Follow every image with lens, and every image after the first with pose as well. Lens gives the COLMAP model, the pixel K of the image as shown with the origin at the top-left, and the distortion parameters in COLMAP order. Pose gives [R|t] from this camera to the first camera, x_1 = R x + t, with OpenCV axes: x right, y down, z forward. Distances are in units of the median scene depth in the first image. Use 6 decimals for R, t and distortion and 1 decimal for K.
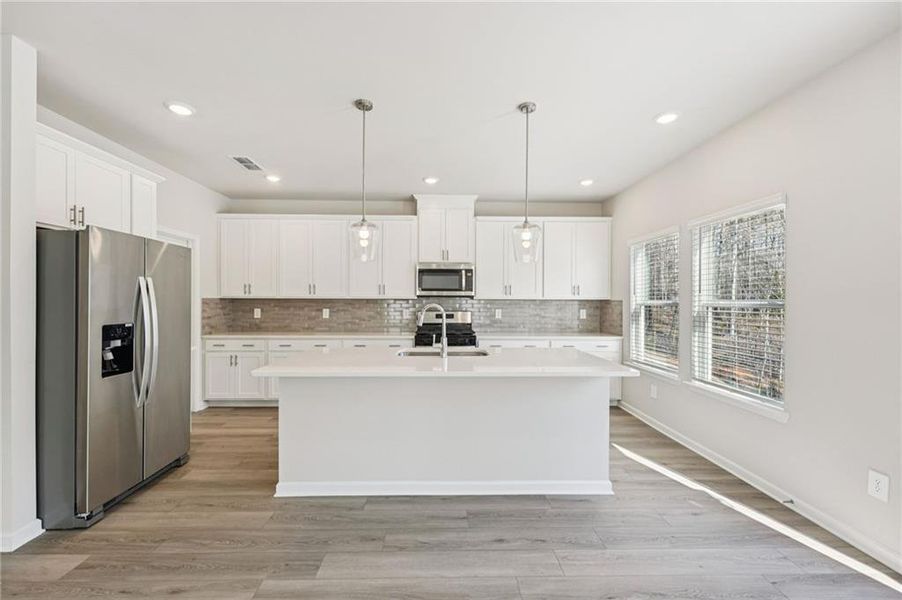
lens RADIAL K [[364.7, 0, 449.5], [0, 364.7, 304.4], [0, 0, 1]] dist [0.000289, 0.000495]
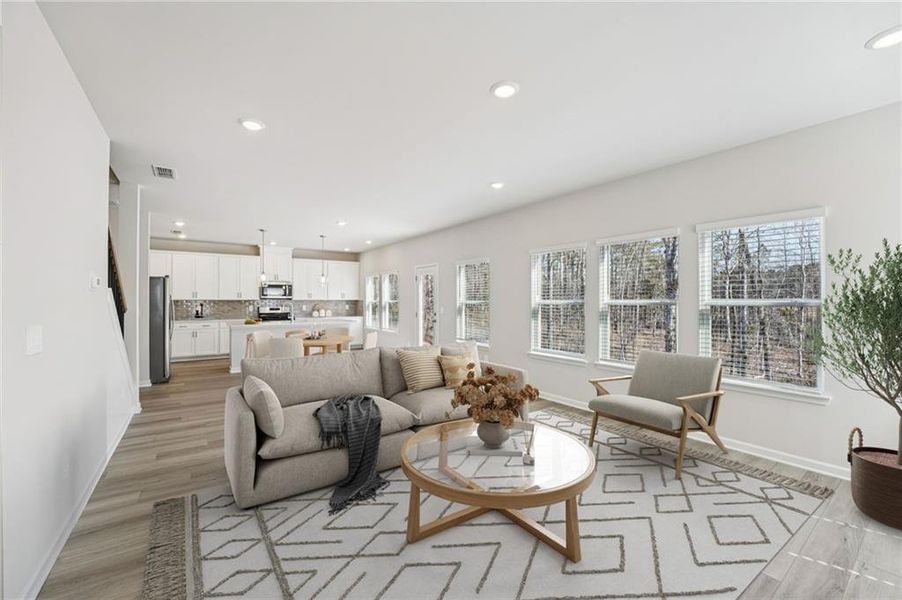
lens RADIAL K [[364.7, 0, 442.6], [0, 364.7, 293.5], [0, 0, 1]] dist [0.000289, 0.000495]
pose [[0.842355, 0.006435, 0.538885, -0.336278], [0.009996, 0.999570, -0.027562, 0.013357], [-0.538831, 0.028604, 0.841928, -1.192122]]
